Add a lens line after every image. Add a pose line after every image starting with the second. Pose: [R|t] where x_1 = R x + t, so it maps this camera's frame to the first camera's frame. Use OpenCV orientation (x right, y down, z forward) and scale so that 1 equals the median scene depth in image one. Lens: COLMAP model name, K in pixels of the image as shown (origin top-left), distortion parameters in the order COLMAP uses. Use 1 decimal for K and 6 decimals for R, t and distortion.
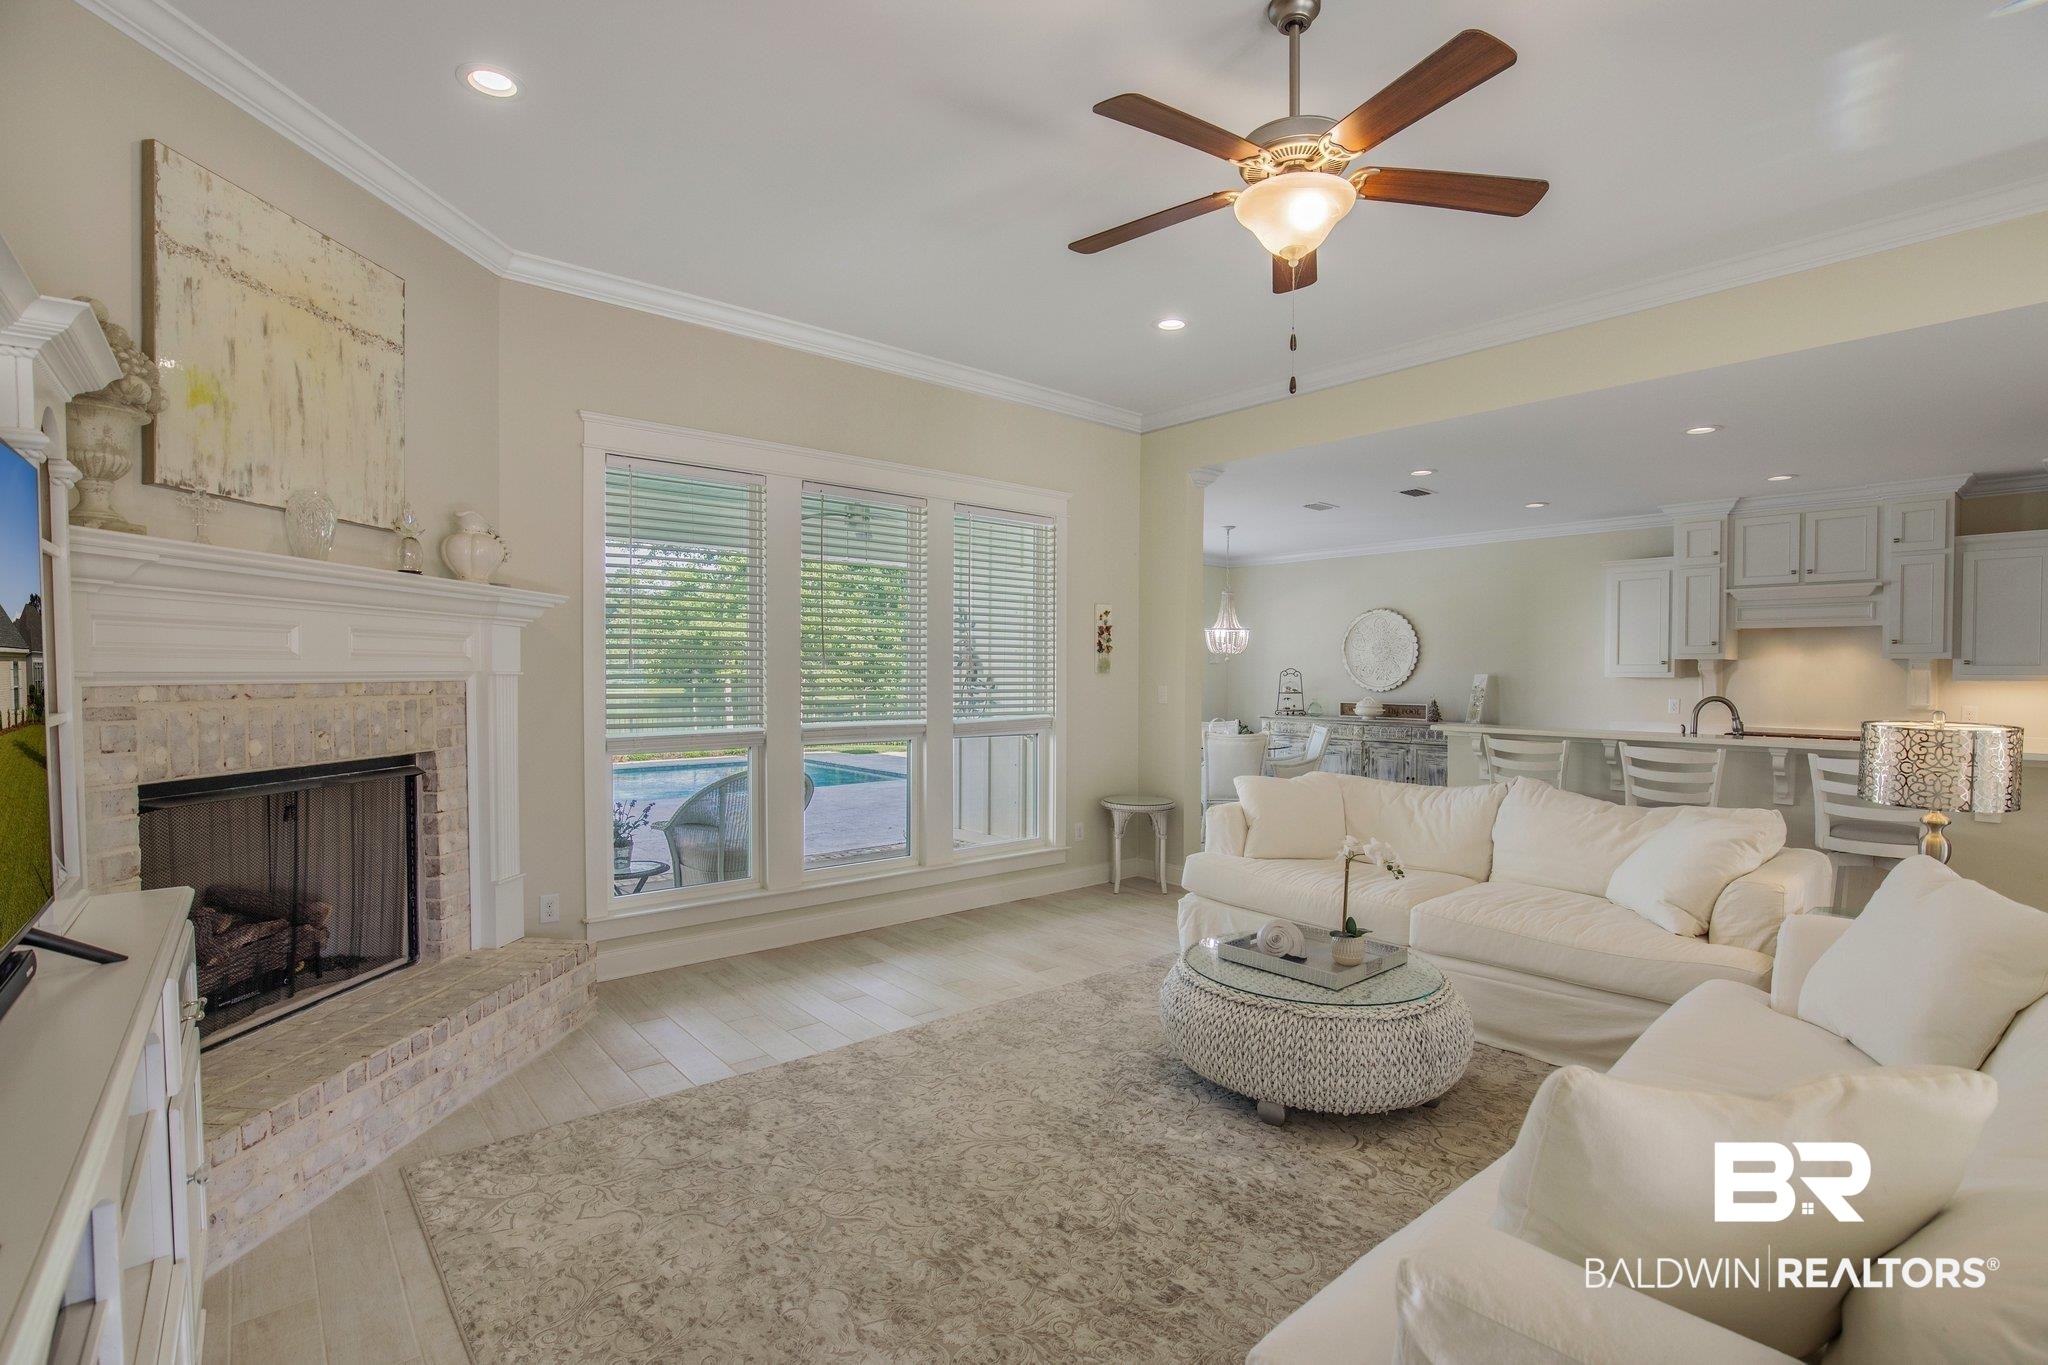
lens RADIAL K [[952.3, 0, 1024.0], [0, 952.3, 682.5], [0, 0, 1]] dist [-0.043906, 0.012514]
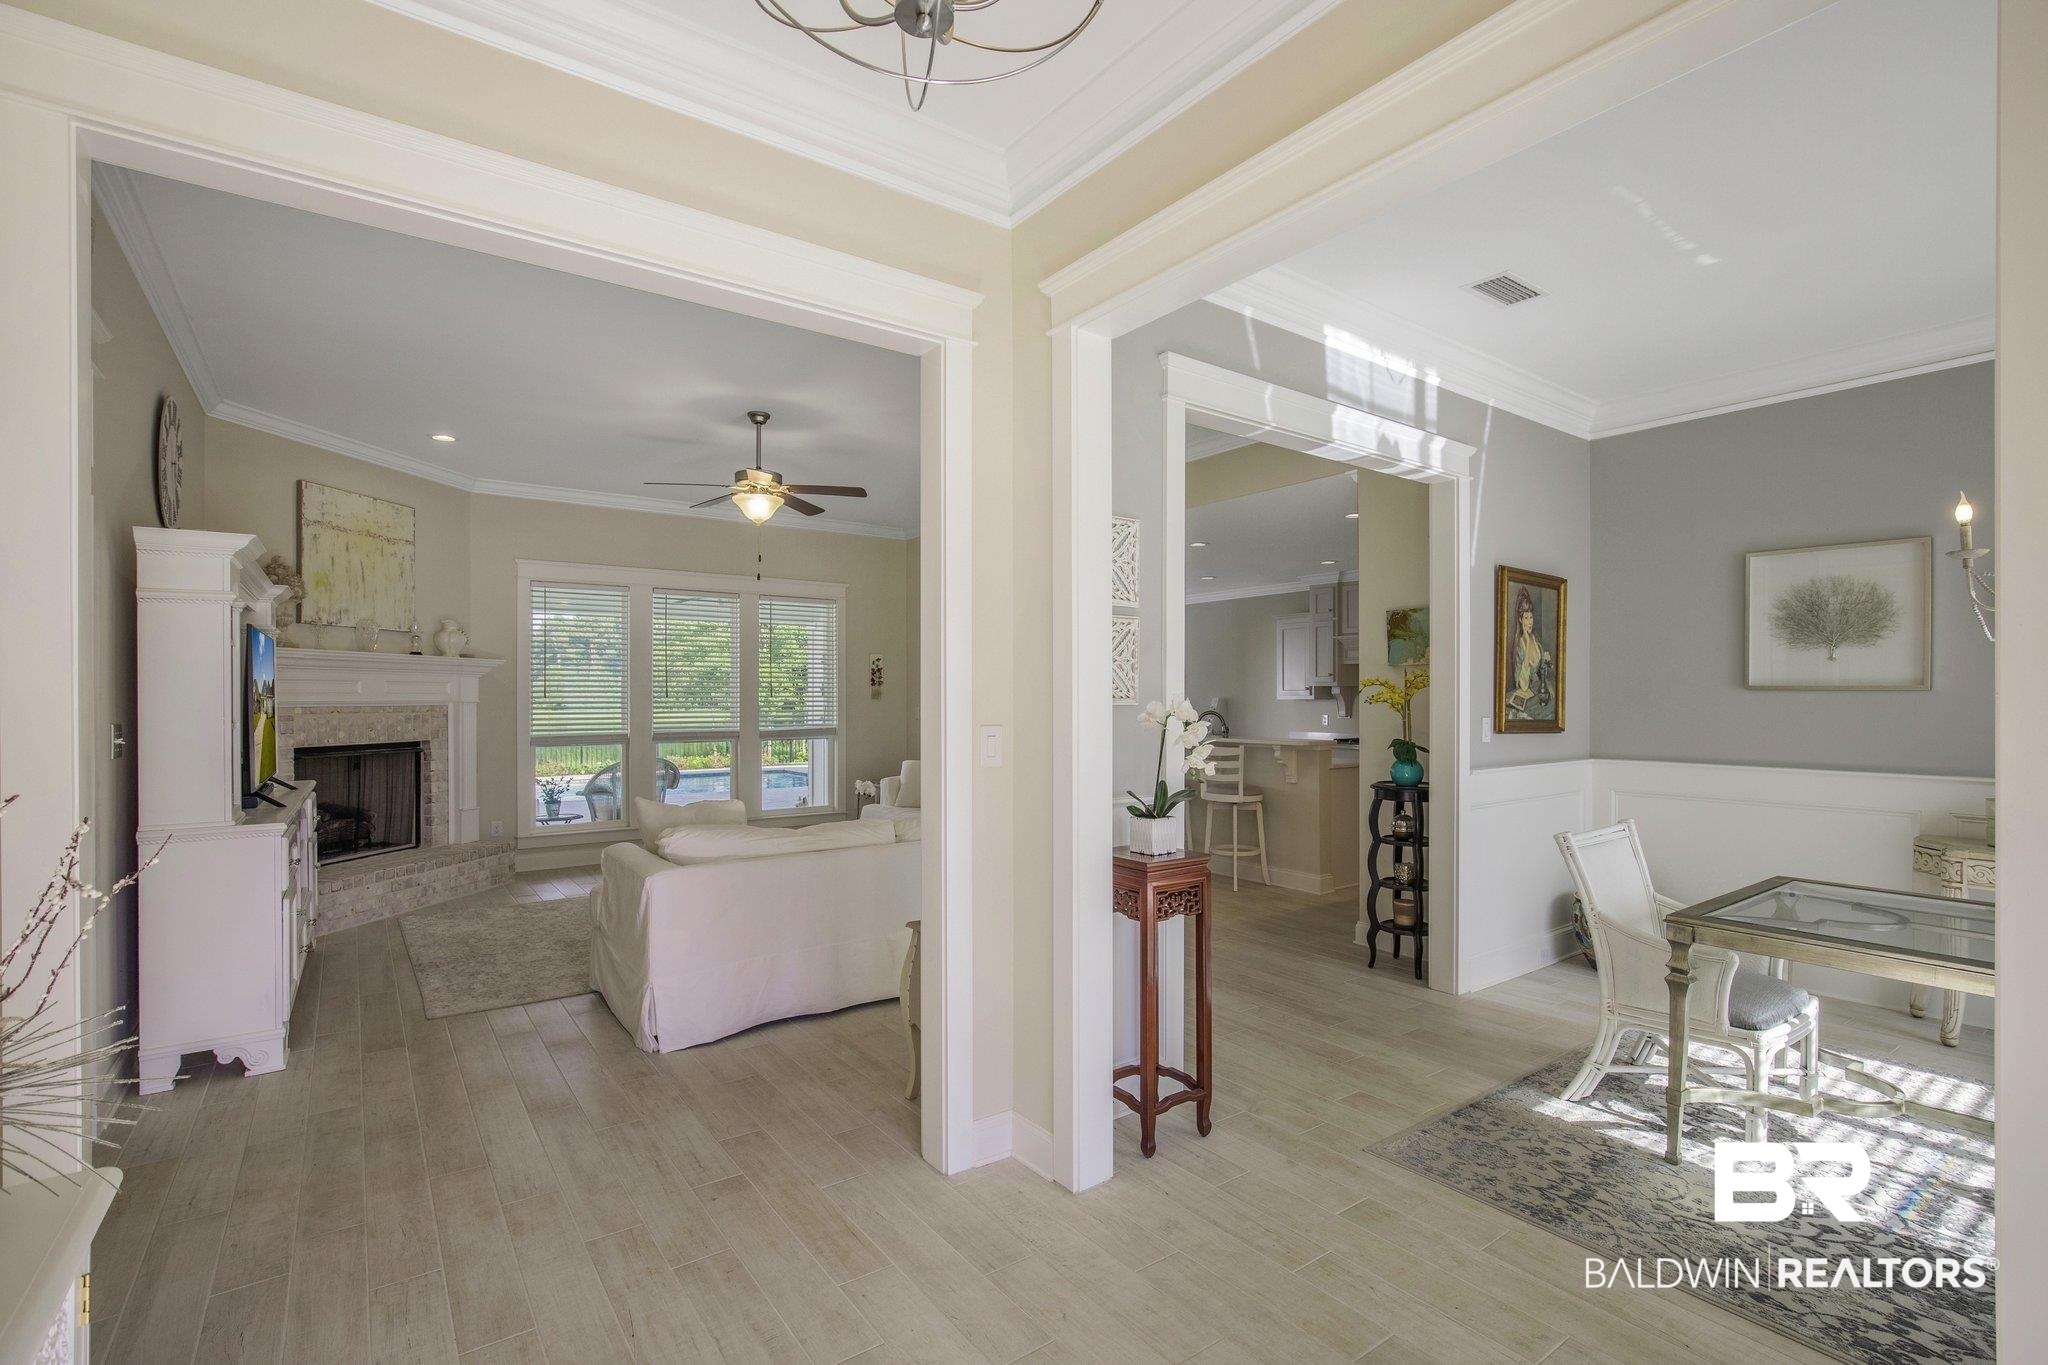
lens RADIAL K [[947.9, 0, 1024.0], [0, 947.9, 682.5], [0, 0, 1]] dist [-0.012141, -0.000016]
pose [[0.997097, -0.006929, -0.075831, 0.844059], [0.004940, 0.999640, -0.026382, 0.009638], [0.075987, 0.025931, 0.996772, -0.976368]]
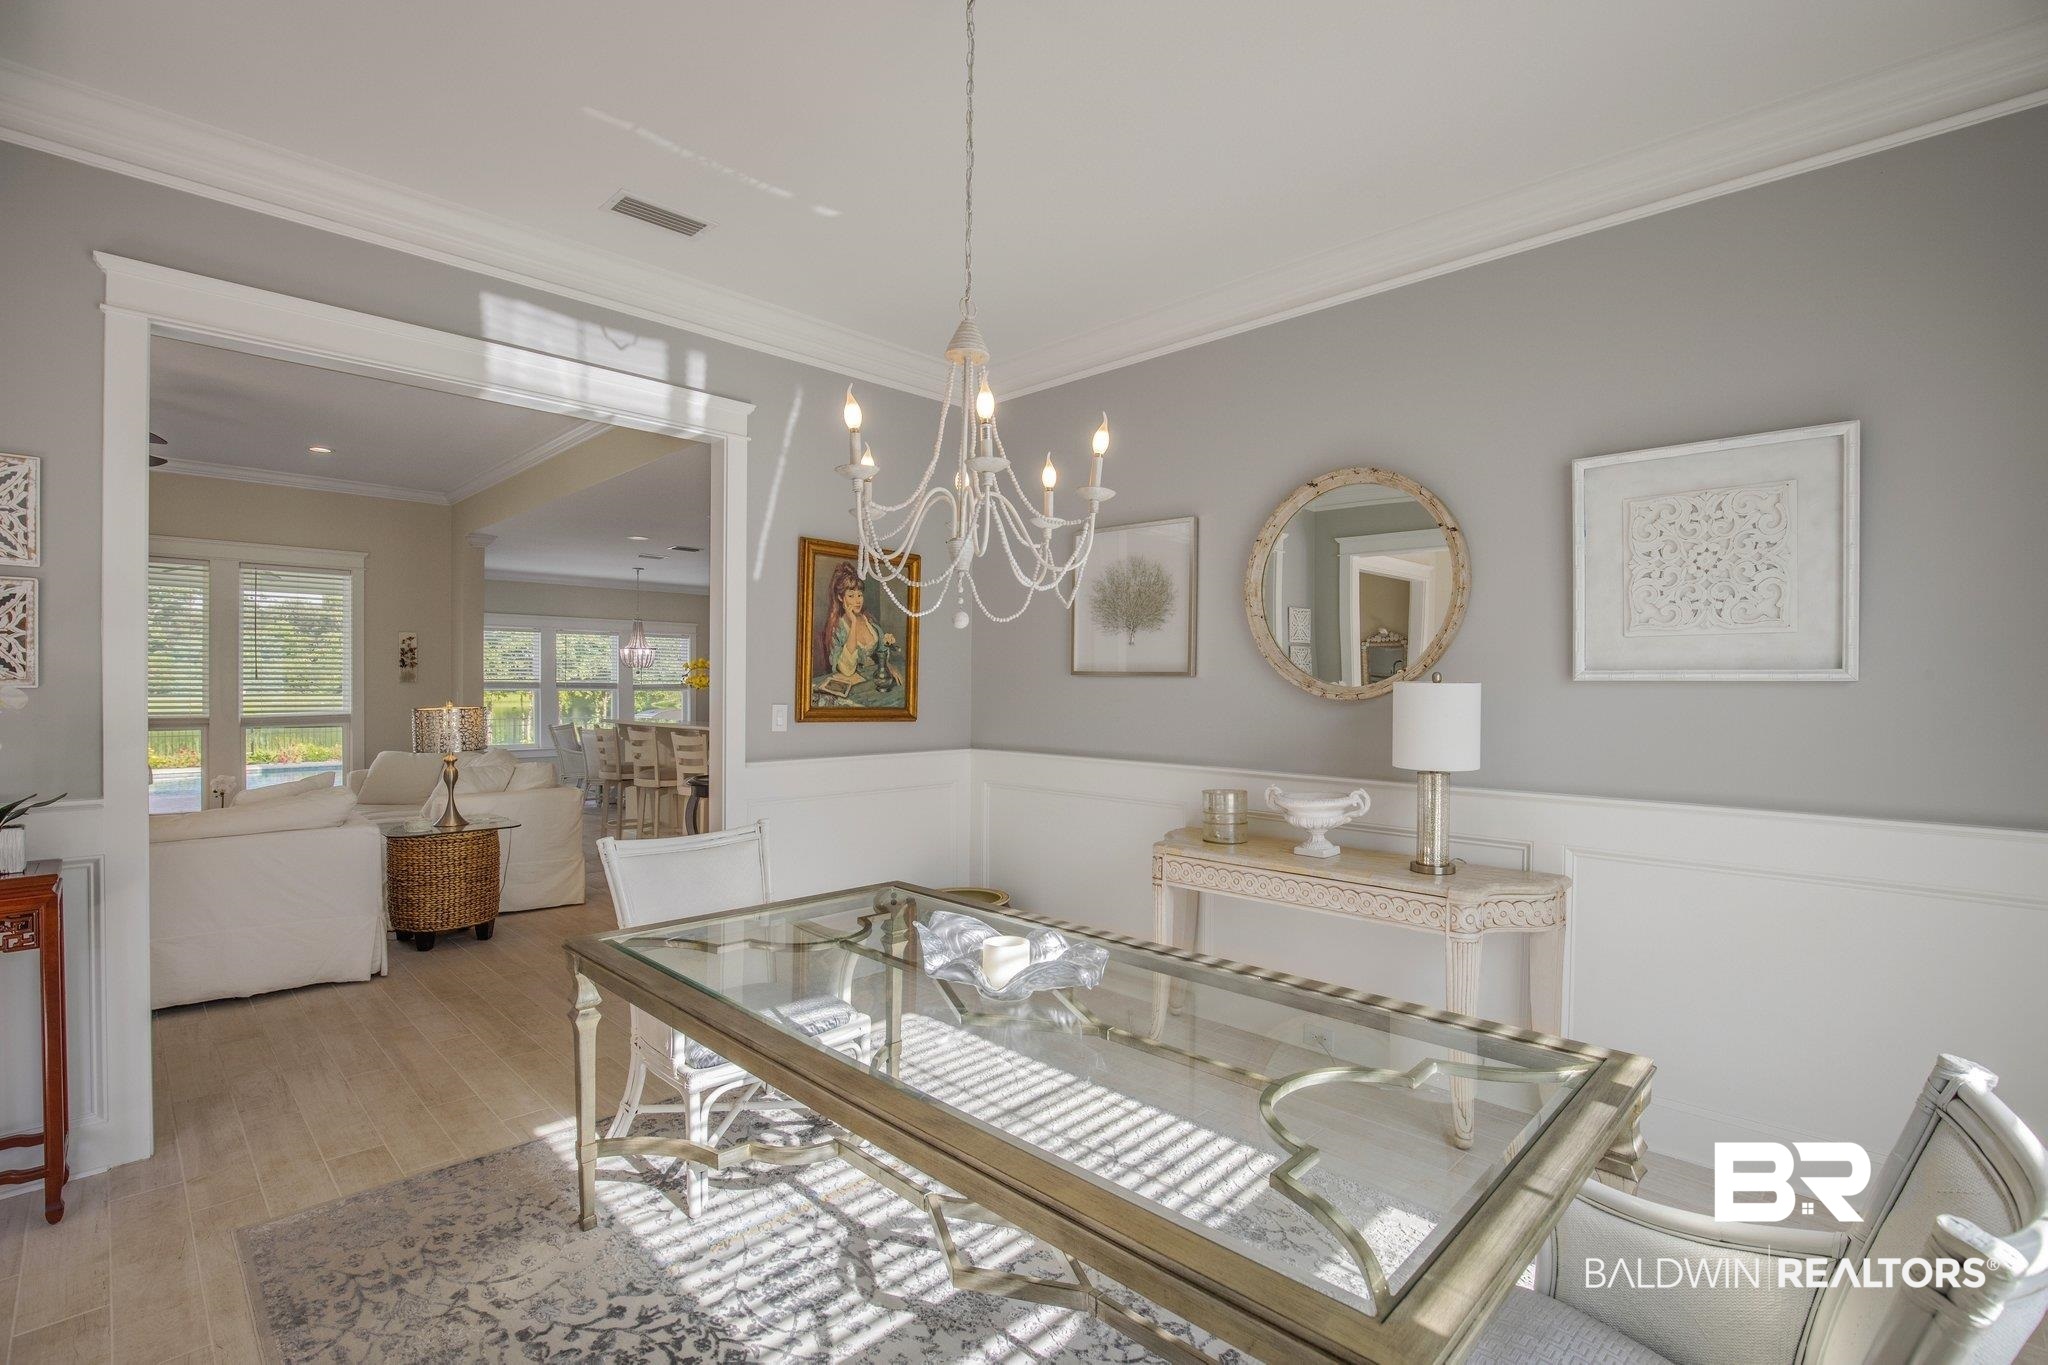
lens RADIAL K [[952.3, 0, 1024.0], [0, 952.3, 682.5], [0, 0, 1]] dist [-0.043906, 0.012514]
pose [[0.995383, -0.000945, 0.095981, 1.619688], [0.001979, 0.999941, -0.010678, 0.012638], [-0.095966, 0.010819, 0.995326, -0.830283]]
